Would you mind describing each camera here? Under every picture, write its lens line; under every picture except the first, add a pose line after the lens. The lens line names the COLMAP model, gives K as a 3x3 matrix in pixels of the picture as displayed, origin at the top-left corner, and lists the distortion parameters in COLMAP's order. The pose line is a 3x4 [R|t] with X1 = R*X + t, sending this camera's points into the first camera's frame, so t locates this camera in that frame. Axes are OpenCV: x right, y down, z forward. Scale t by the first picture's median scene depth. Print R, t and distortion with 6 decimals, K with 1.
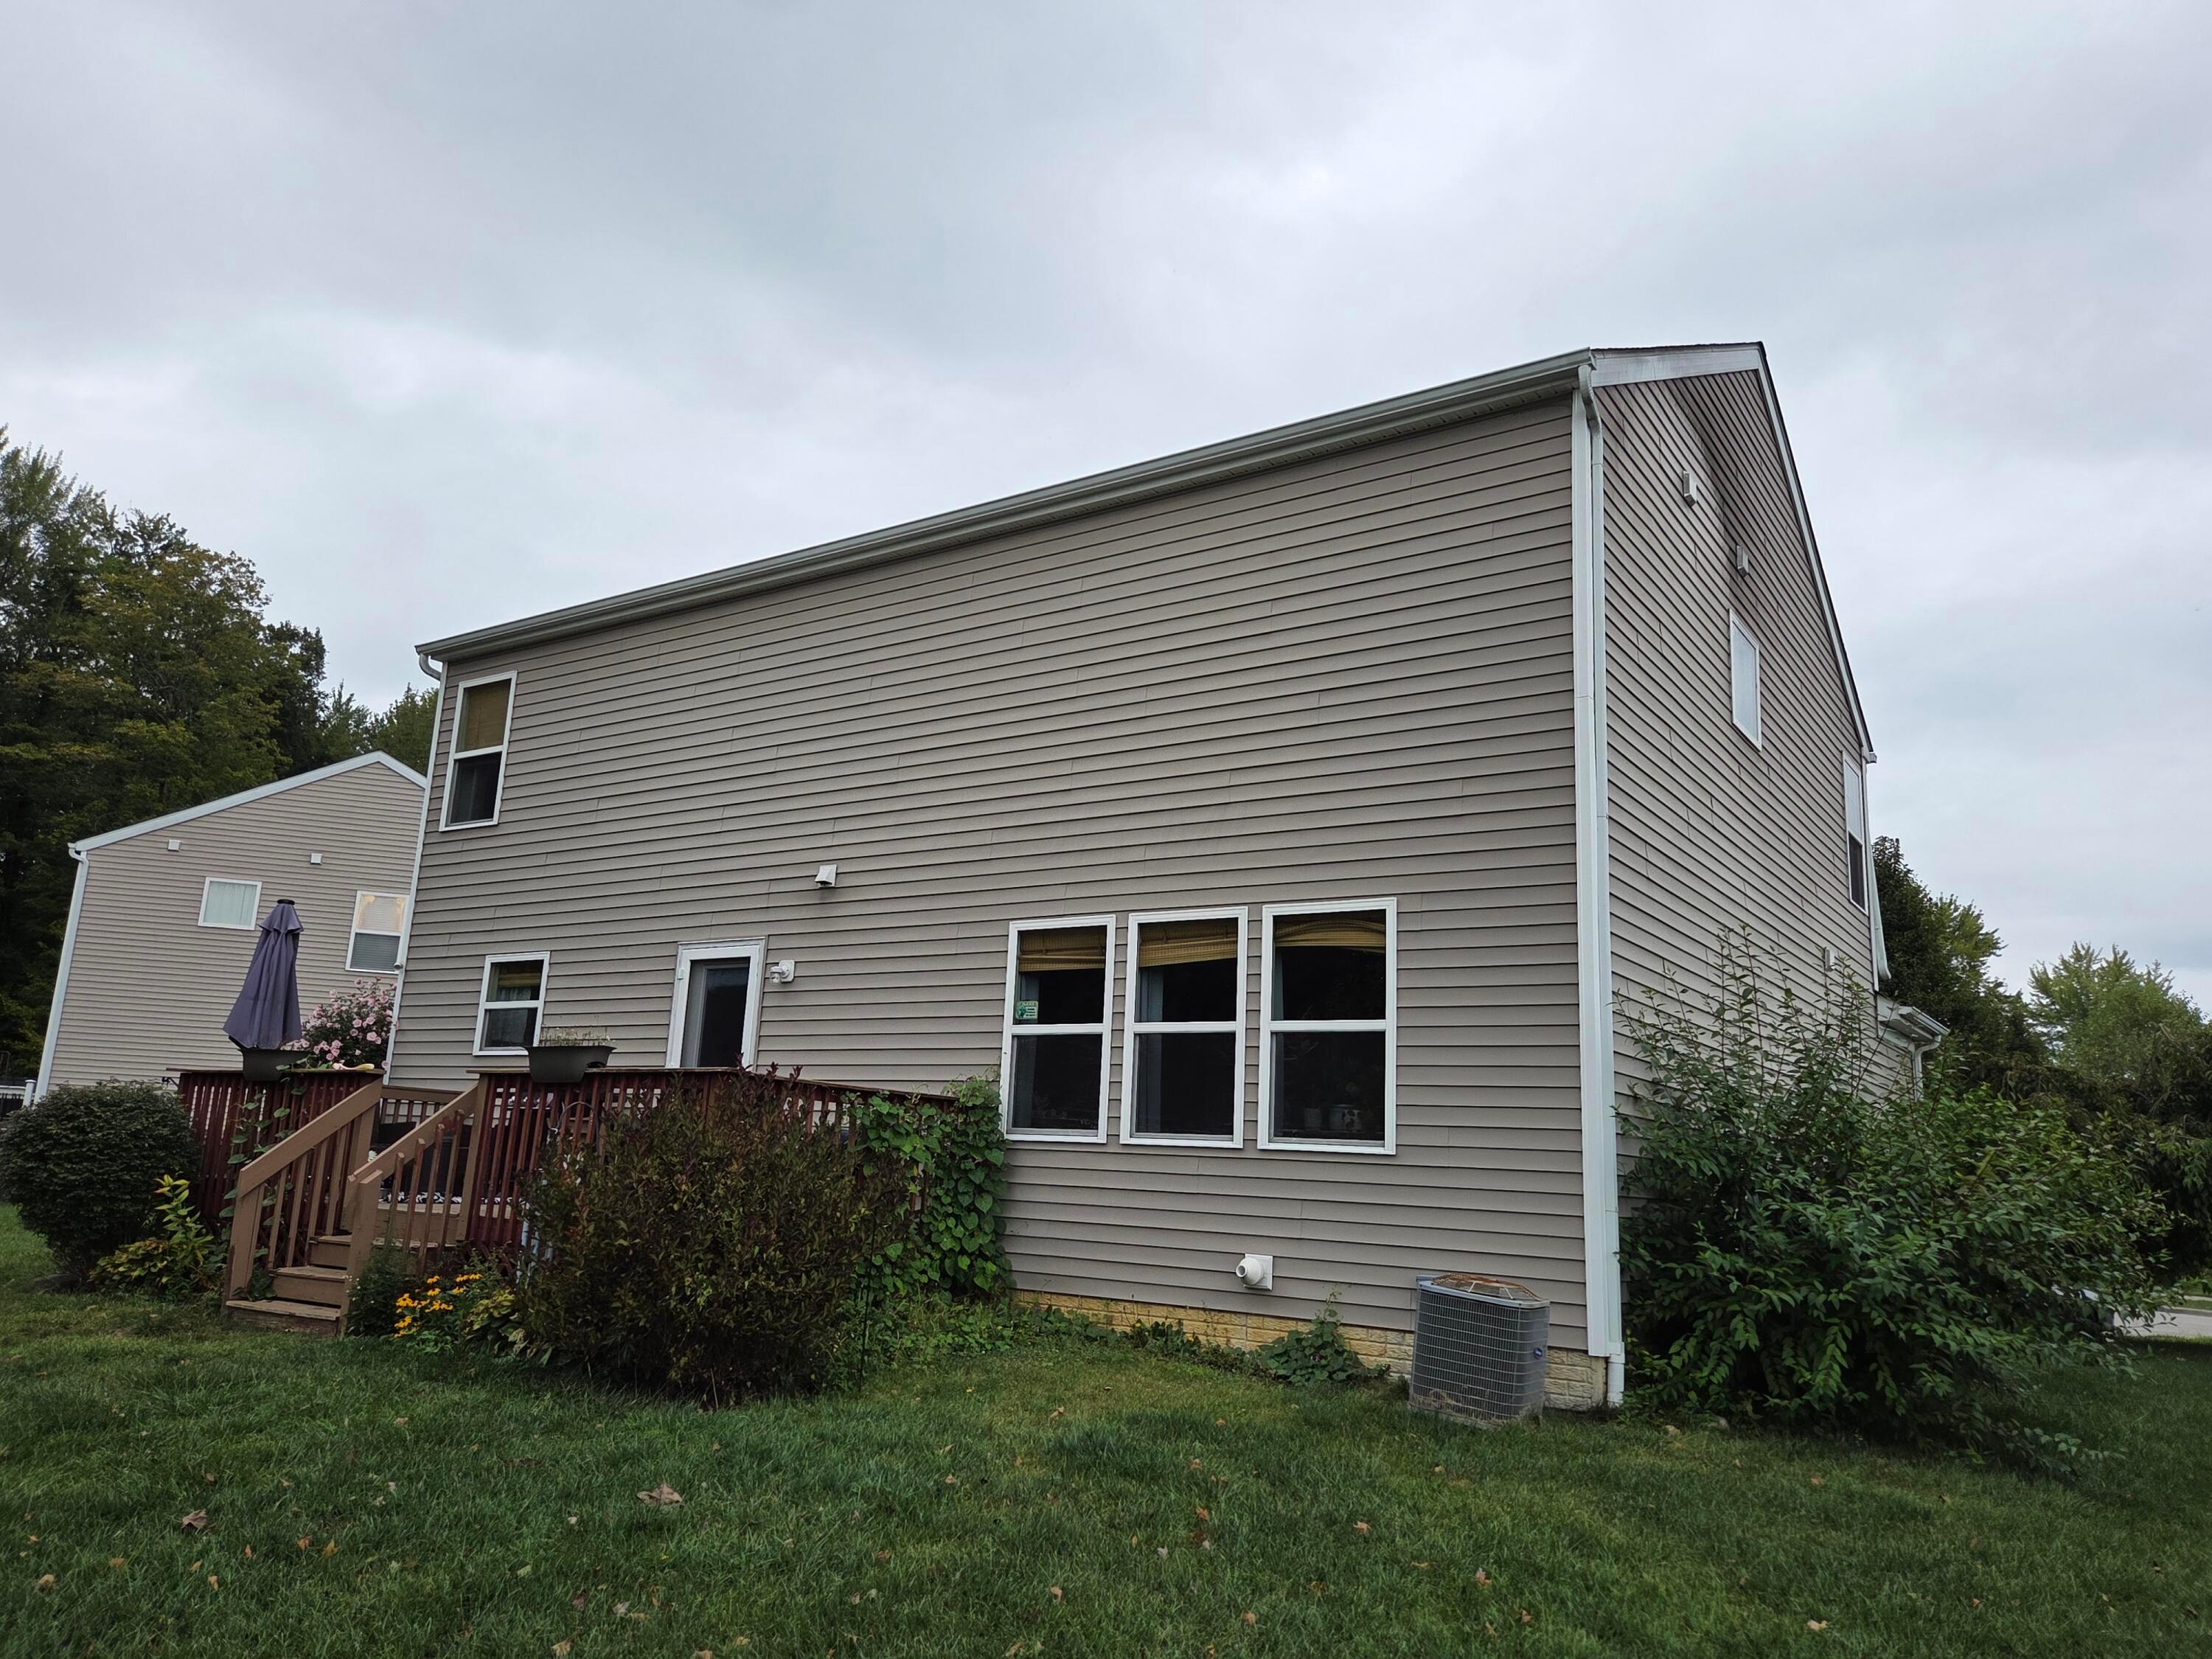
lens RADIAL K [[1551.9, 0, 1133.6], [0, 1551.9, 834.0], [0, 0, 1]] dist [0.064064, -0.064399]
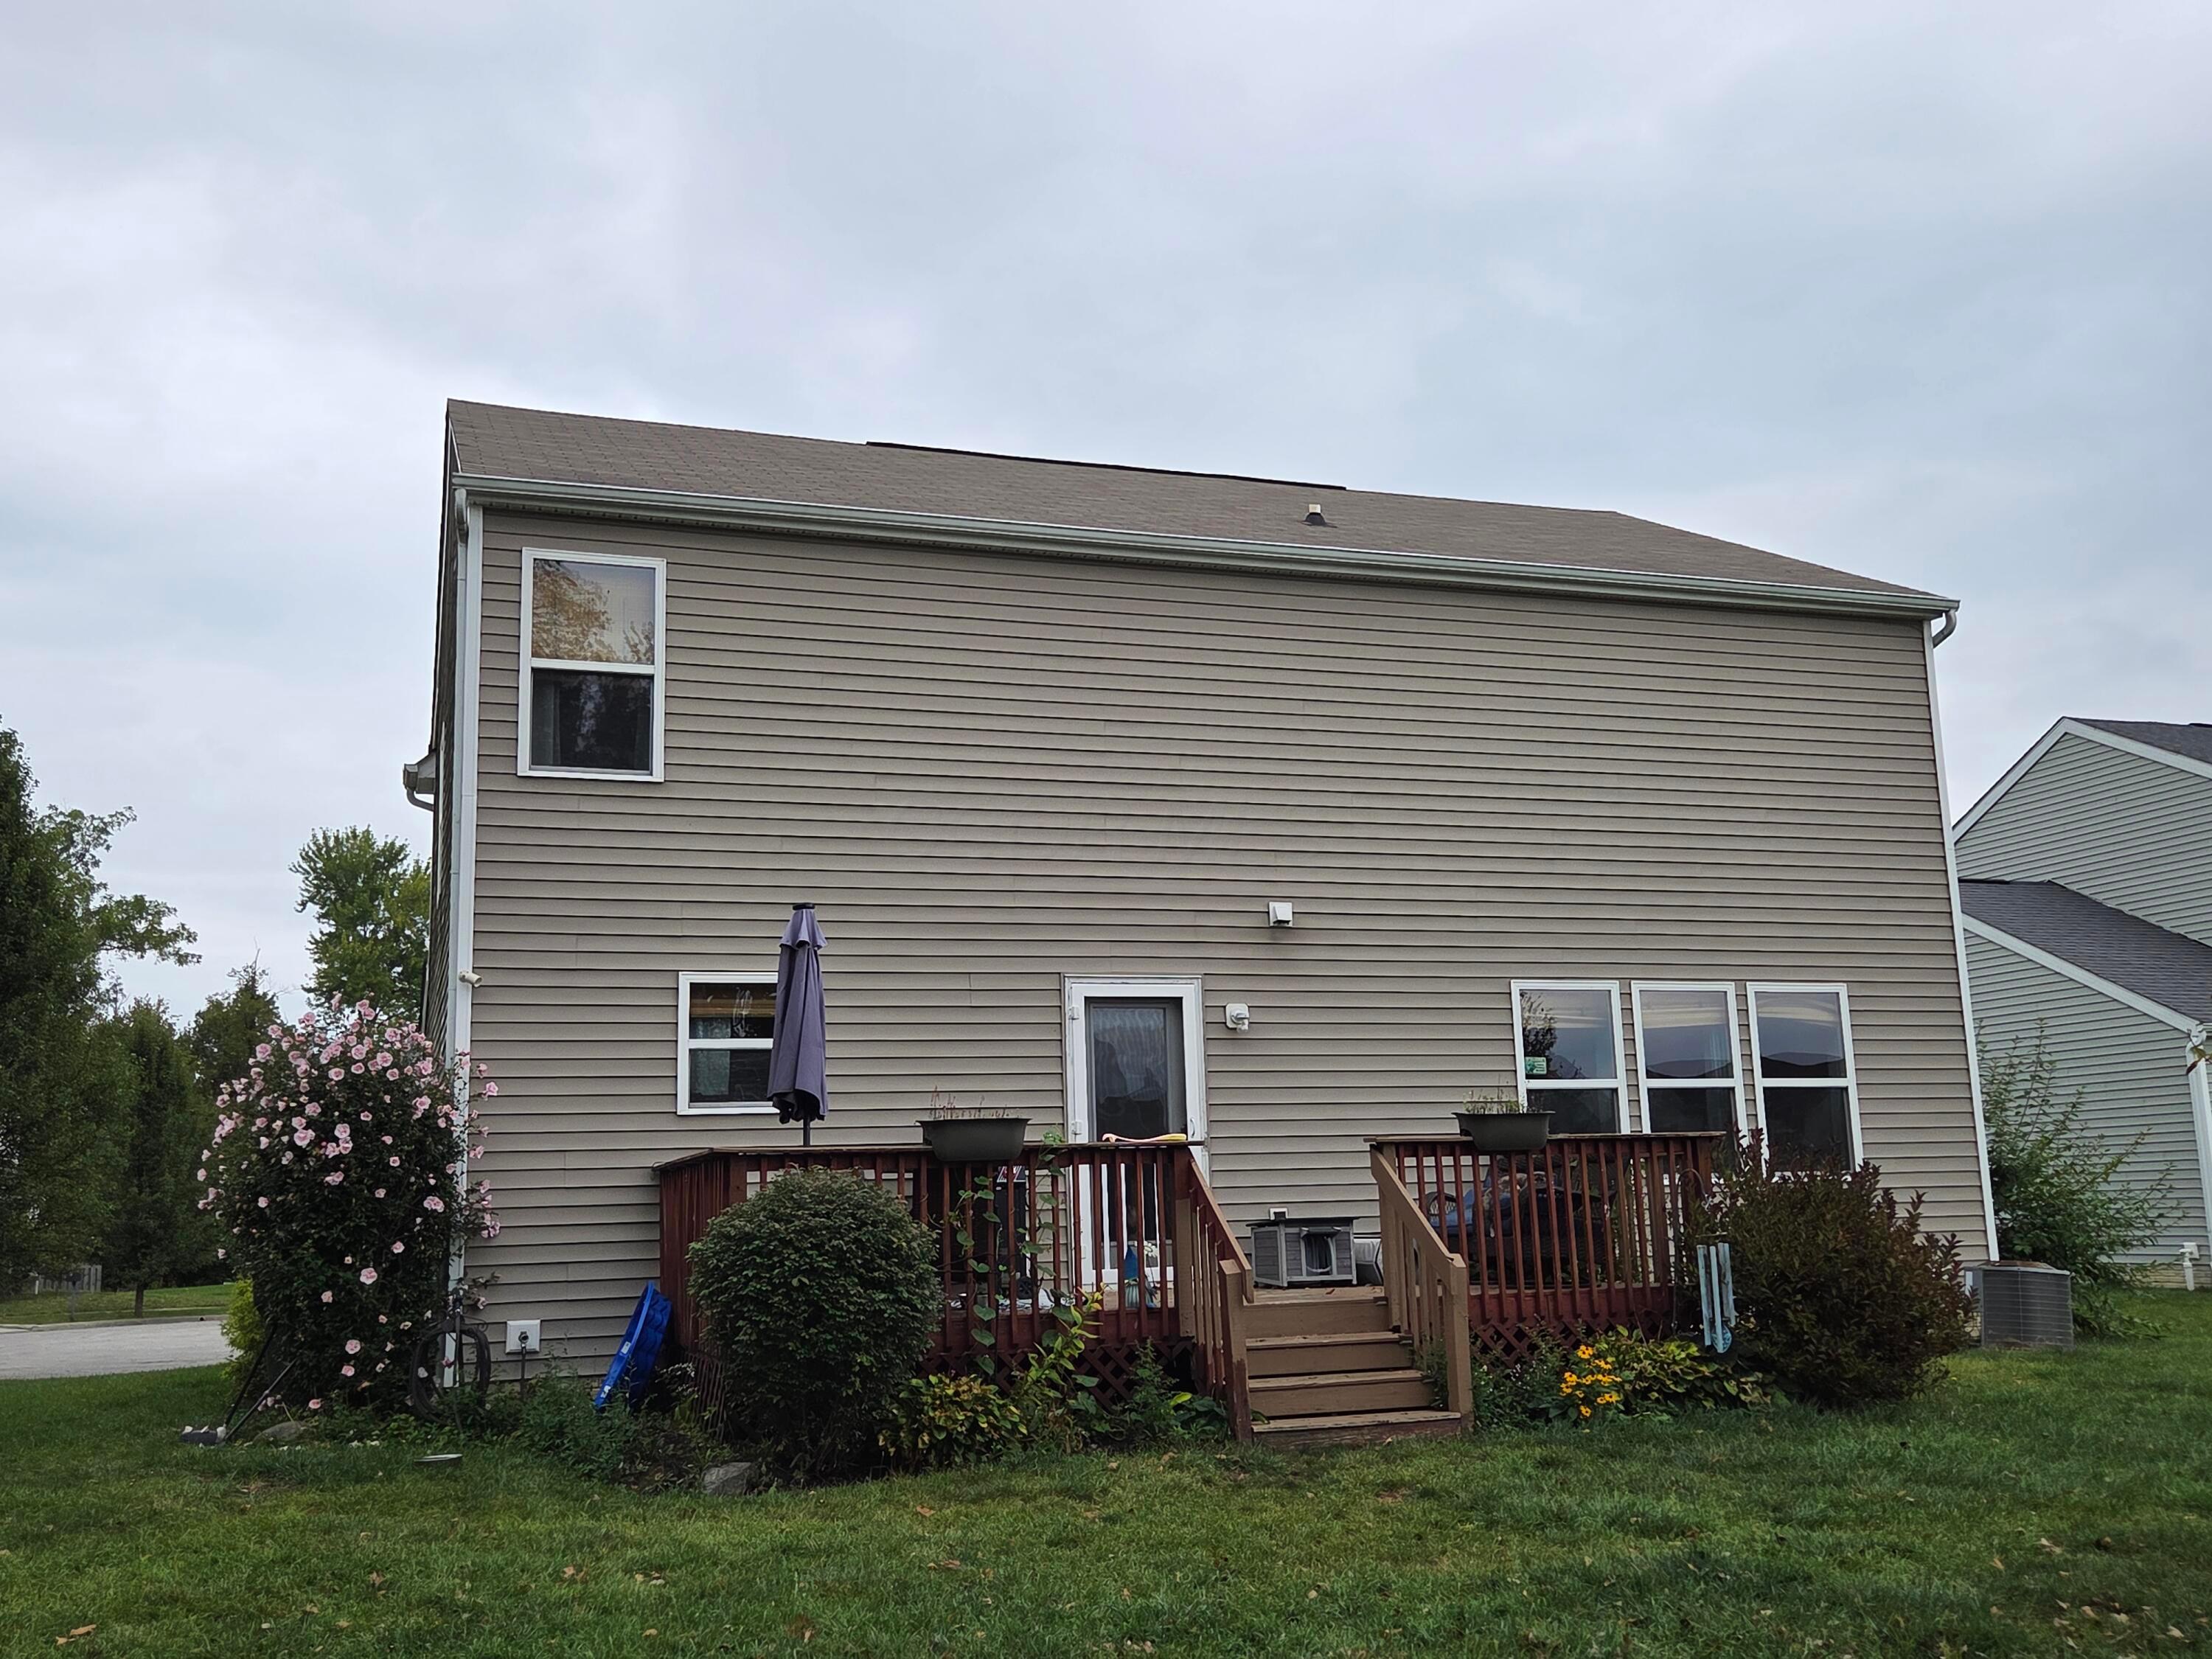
lens RADIAL K [[2021.2, 0, 1106.0], [0, 2021.2, 829.5], [0, 0, 1]] dist [0.114889, -0.270090]
pose [[0.604513, 0.088310, 0.791685, -1.391453], [-0.110777, 0.993499, -0.026235, 0.023148], [-0.788855, -0.071841, 0.610366, 0.410161]]
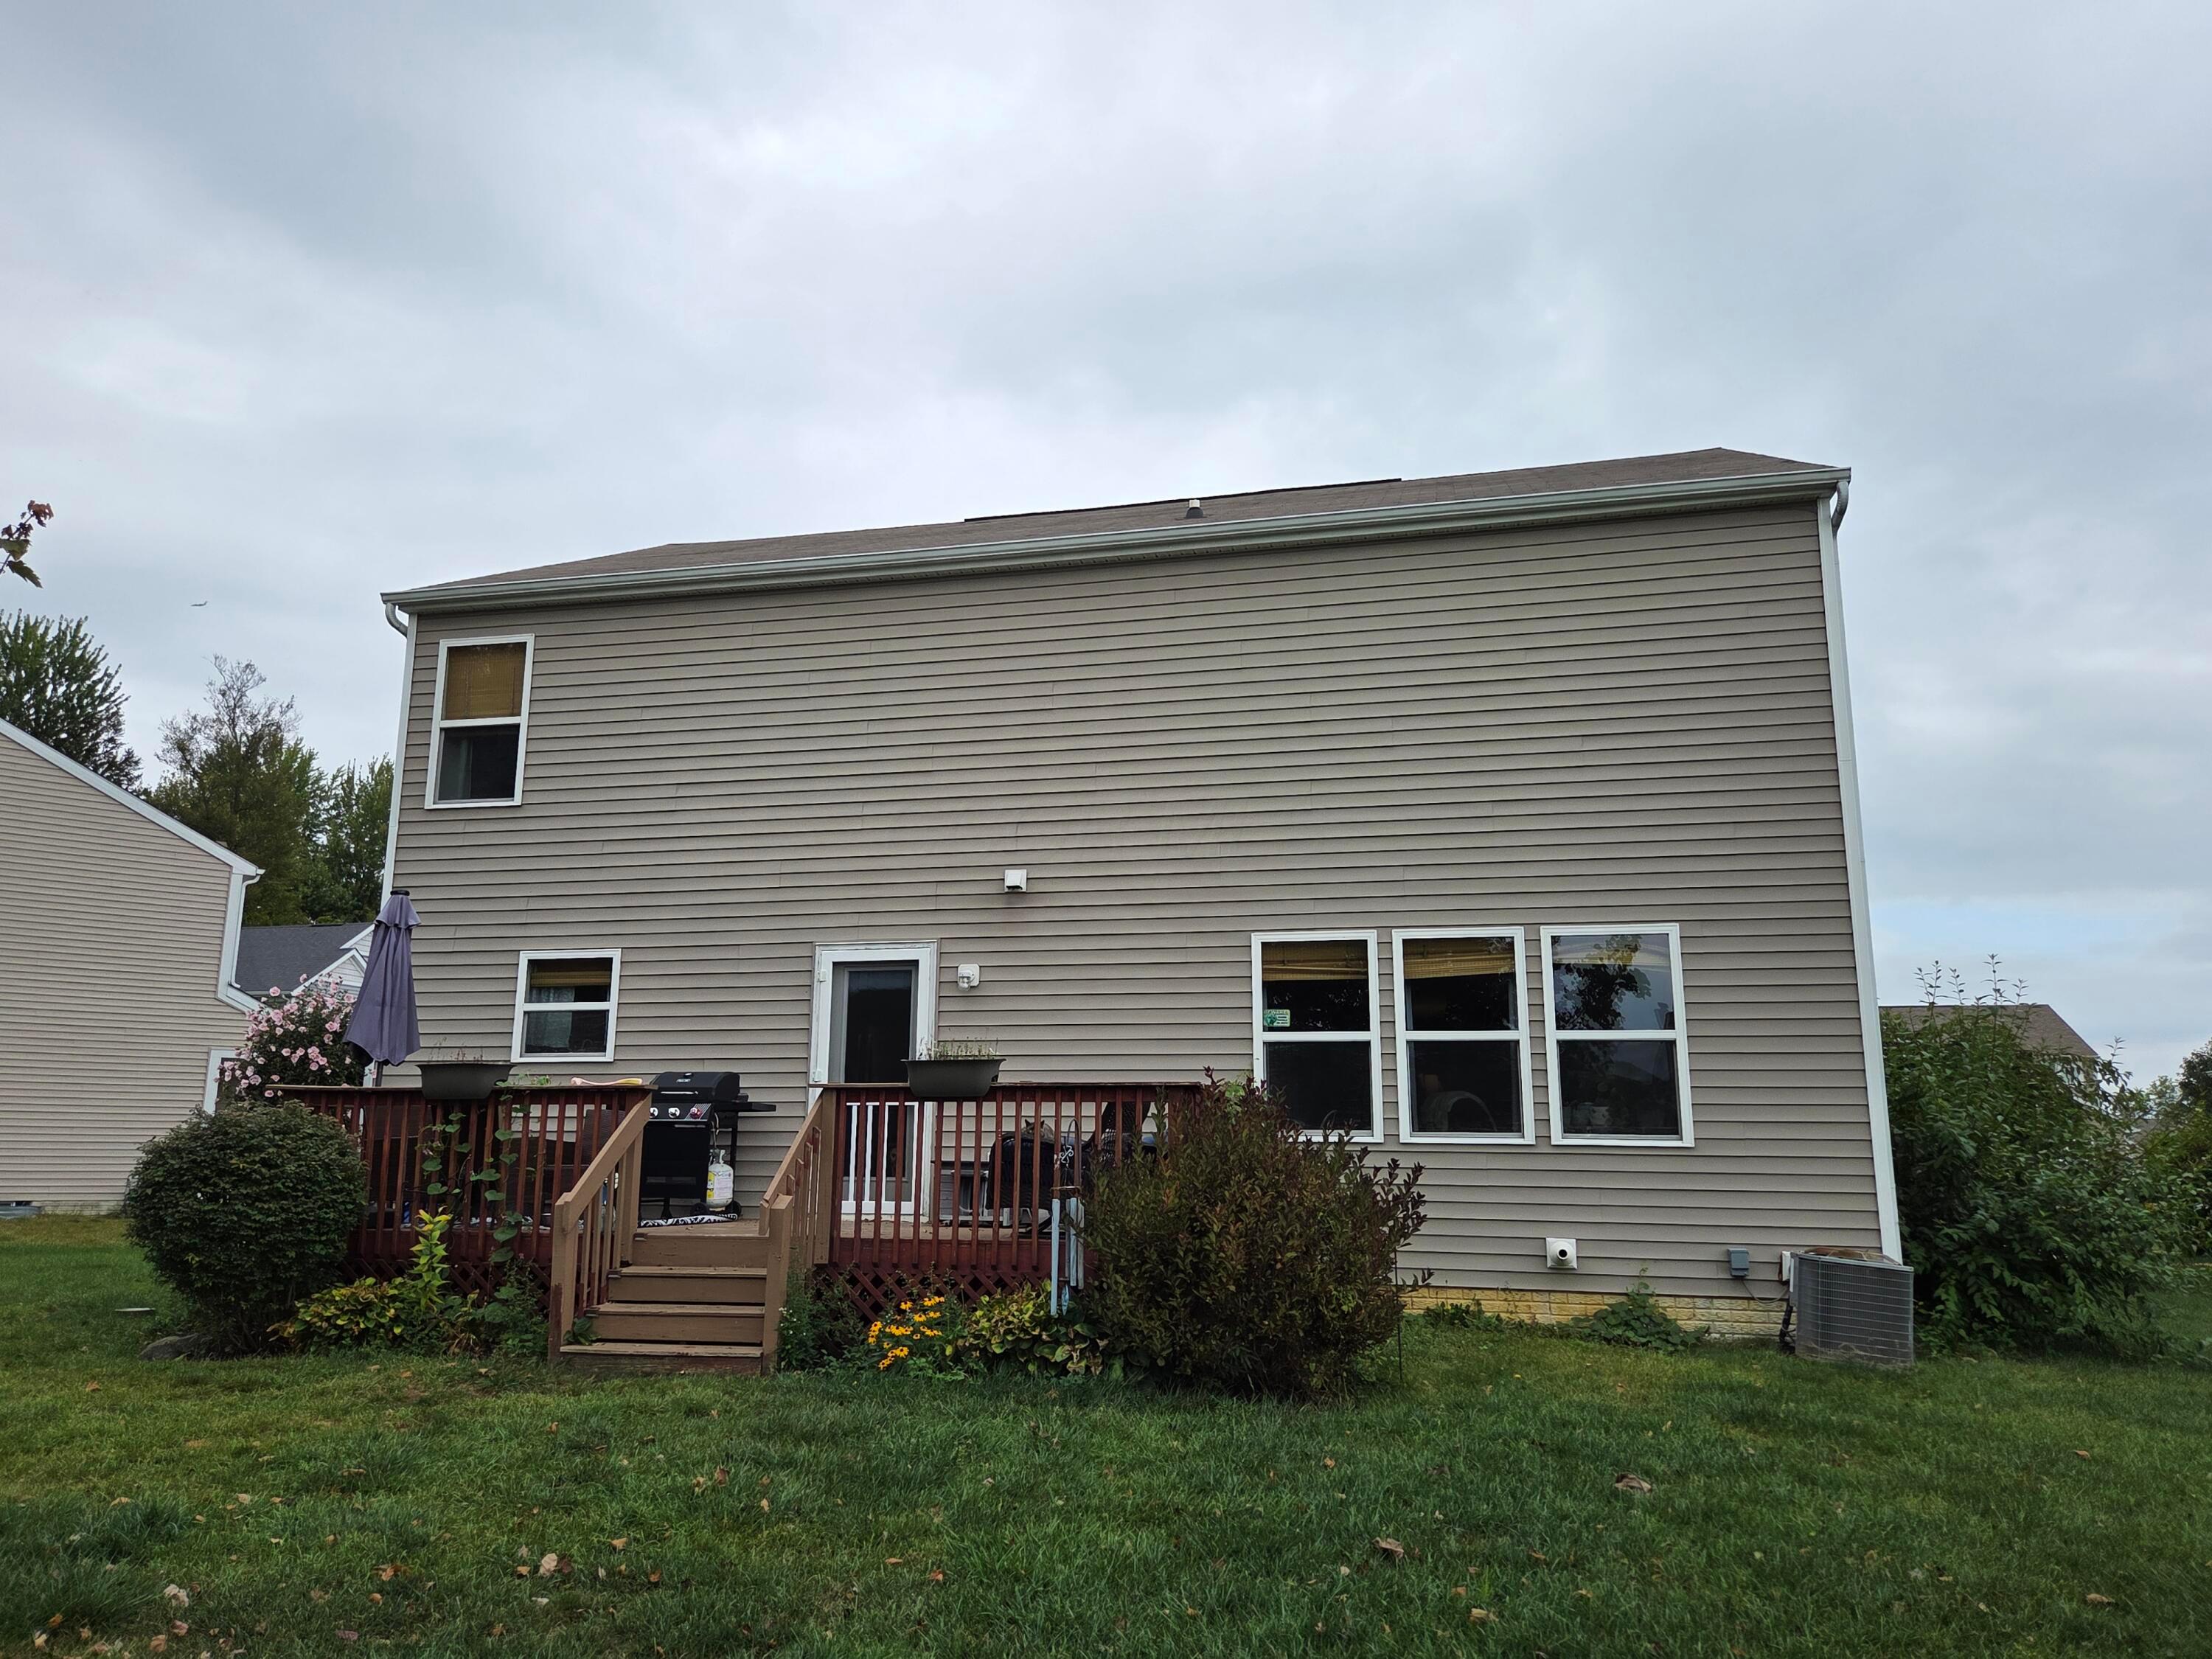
lens RADIAL K [[1564.4, 0, 1085.3], [0, 1564.4, 842.1], [0, 0, 1]] dist [0.061585, -0.054930]
pose [[0.936961, 0.034387, 0.347738, -0.580423], [-0.041865, 0.999025, 0.014012, -0.015682], [-0.346918, -0.027687, 0.937487, 0.053838]]
